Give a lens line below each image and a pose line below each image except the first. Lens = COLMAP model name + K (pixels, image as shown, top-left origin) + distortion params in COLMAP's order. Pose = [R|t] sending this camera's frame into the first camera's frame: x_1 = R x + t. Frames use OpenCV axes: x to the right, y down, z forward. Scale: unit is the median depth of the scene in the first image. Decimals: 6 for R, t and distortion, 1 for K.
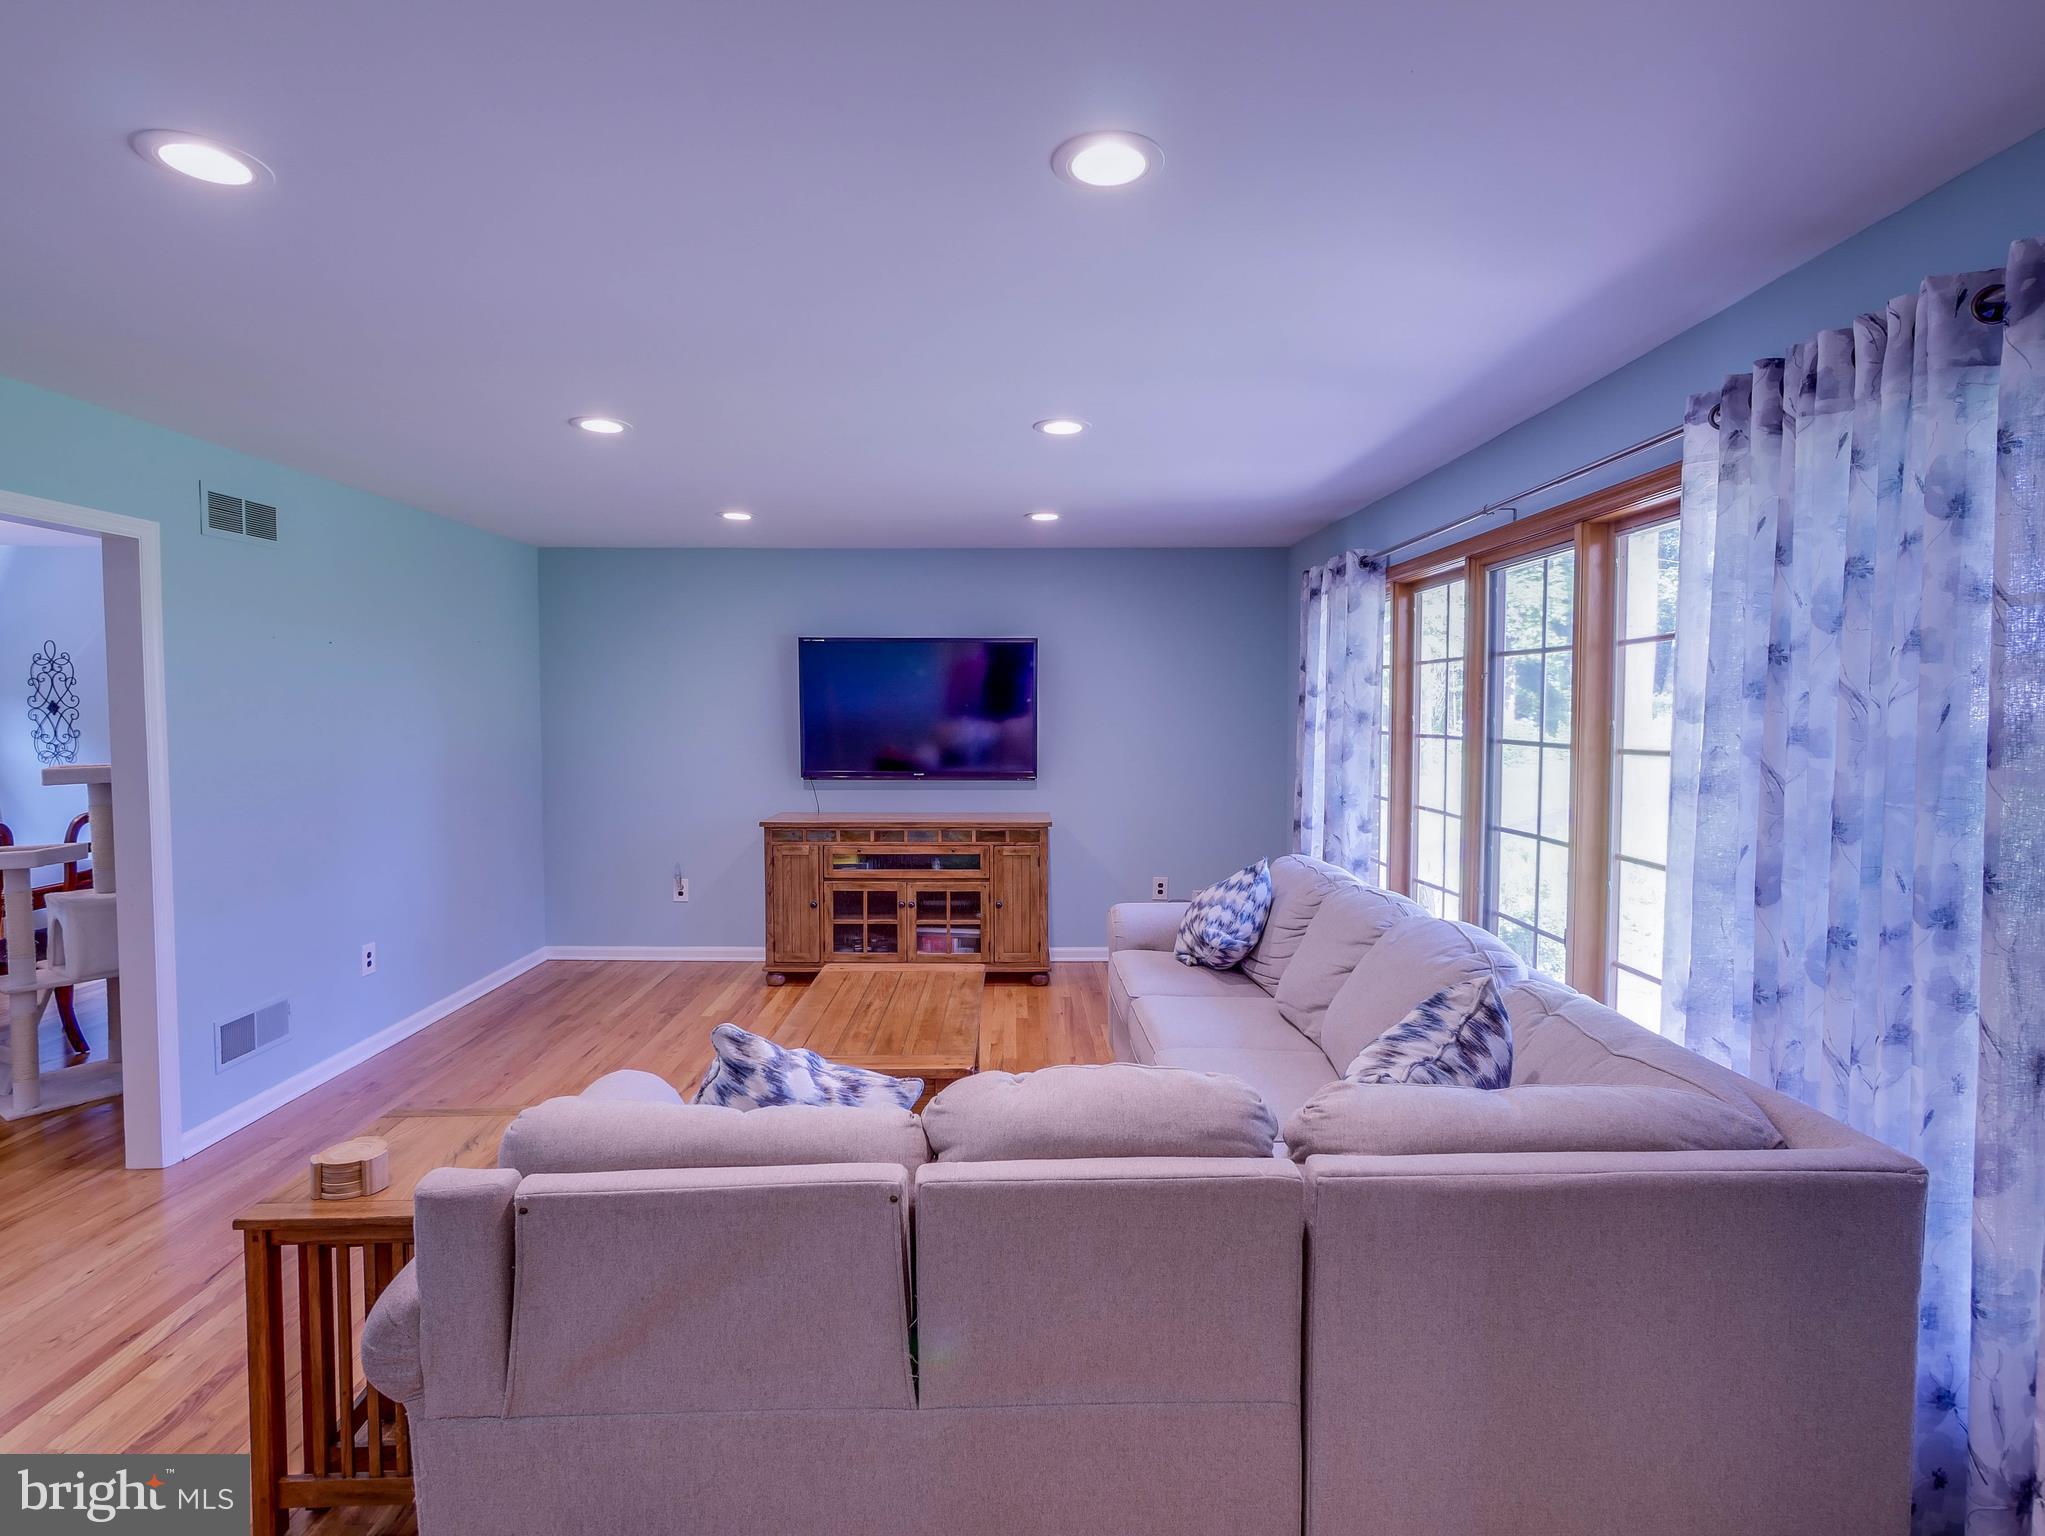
lens RADIAL K [[1028.4, 0, 1021.9], [0, 1028.4, 764.6], [0, 0, 1]] dist [0.000991, 0.000847]
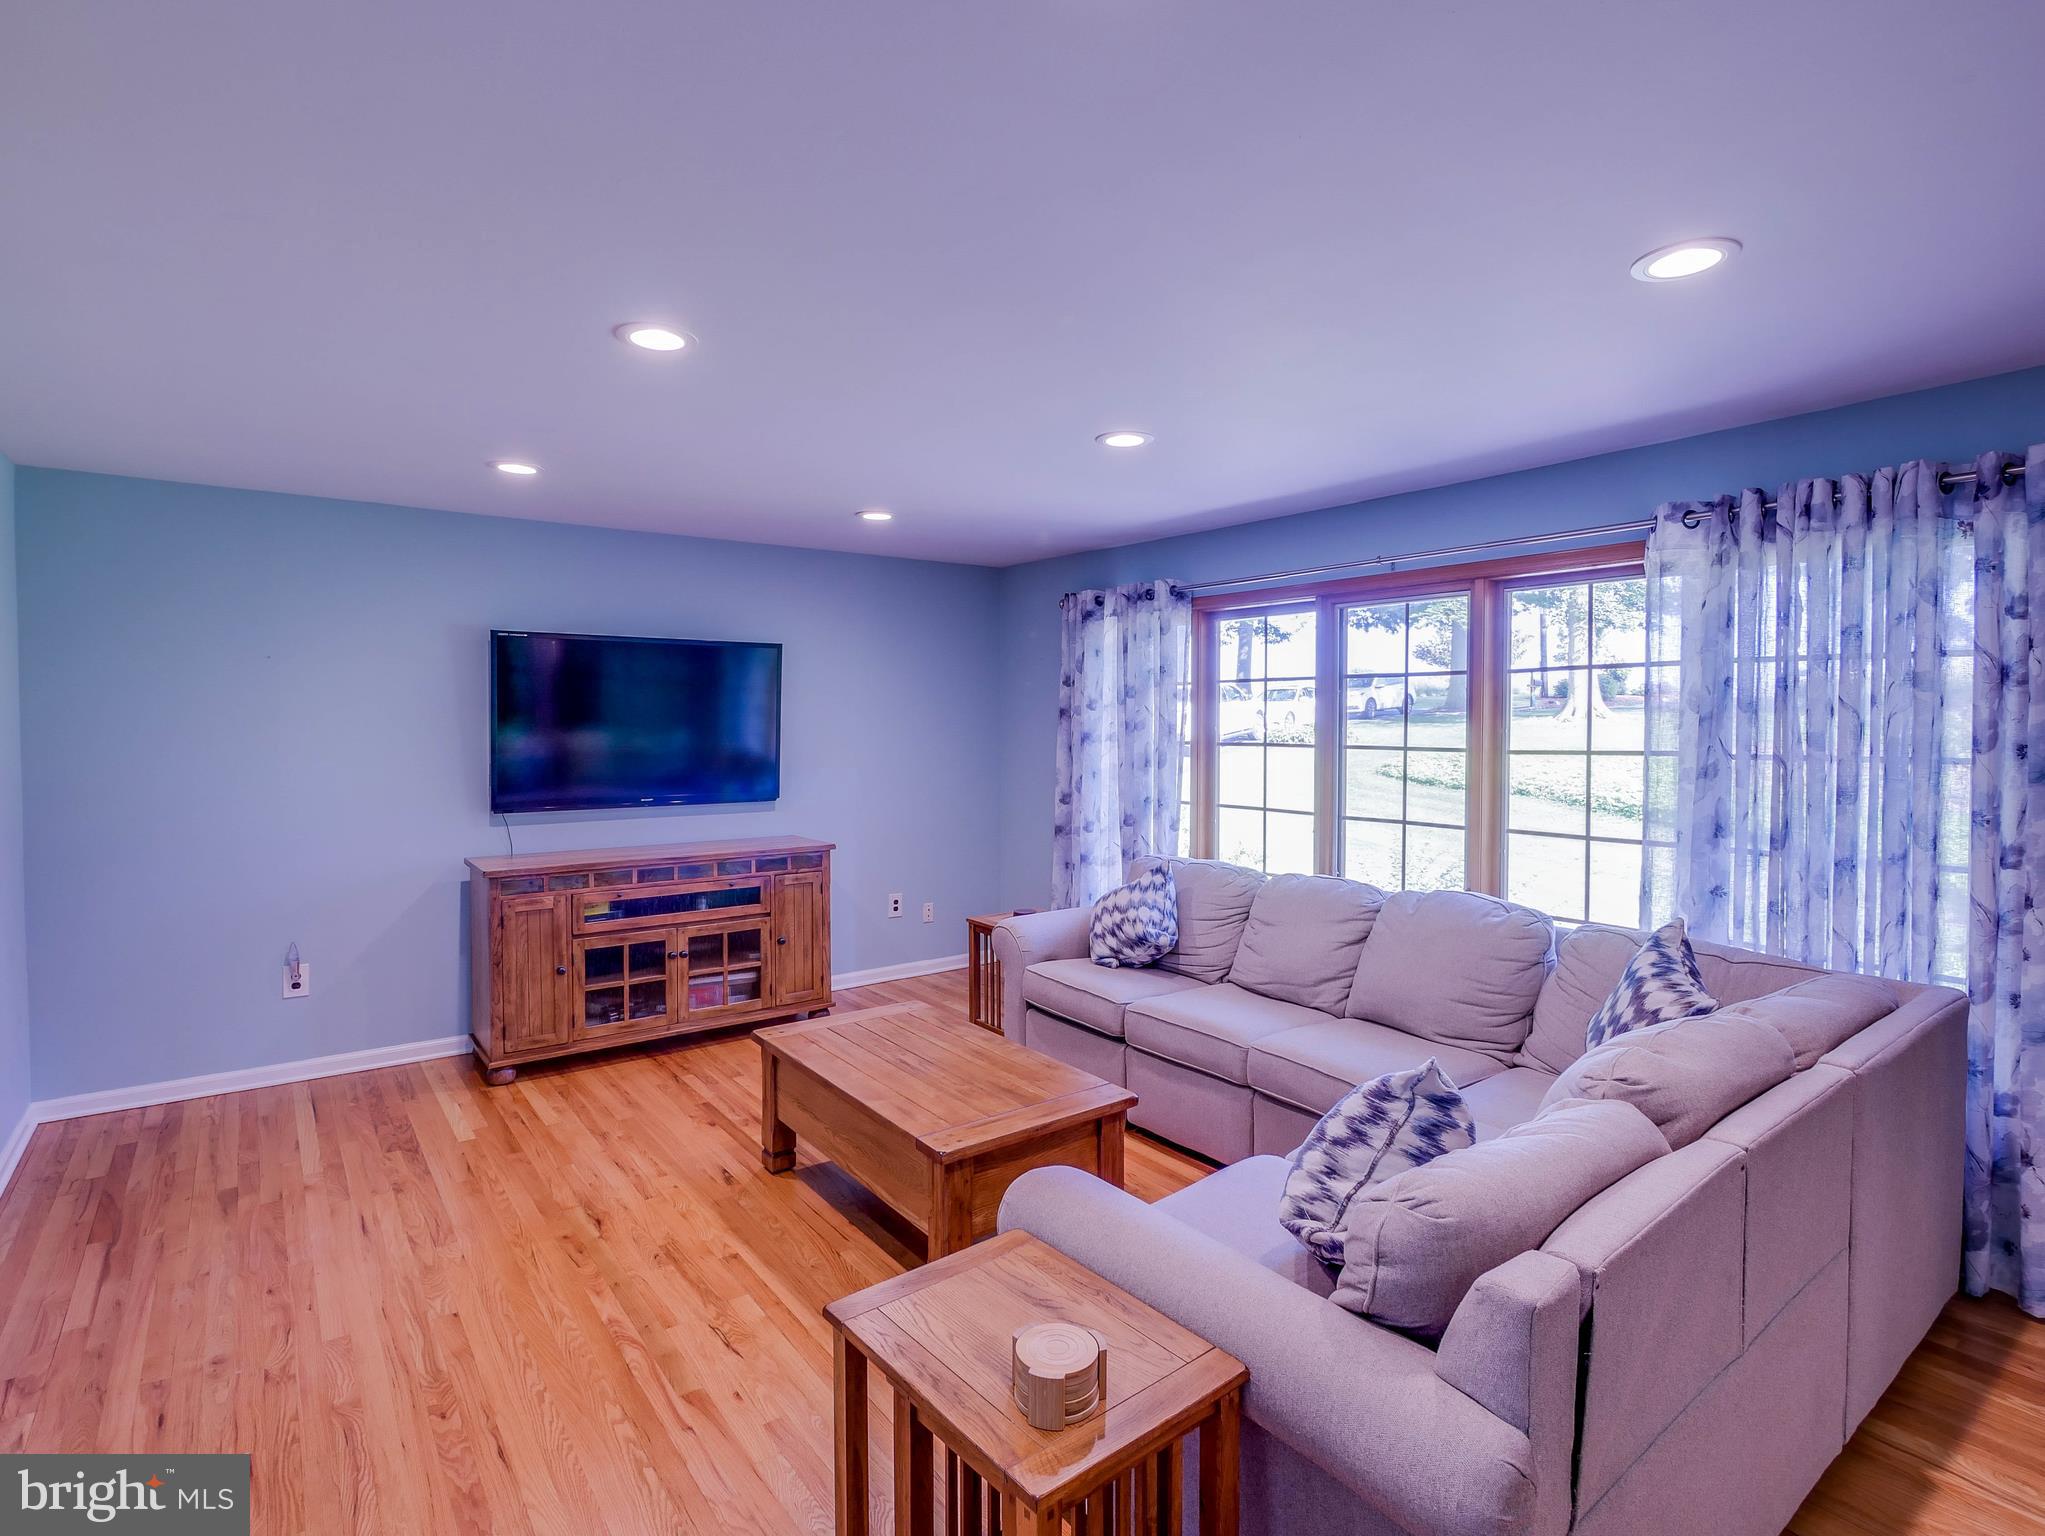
lens RADIAL K [[1028.4, 0, 1019.5], [0, 1028.4, 758.5], [0, 0, 1]] dist [0.000991, 0.000847]
pose [[0.811220, -0.023719, 0.584260, -0.373695], [0.034357, 0.999384, -0.007132, -0.008806], [-0.583731, 0.025859, 0.811535, 0.149045]]
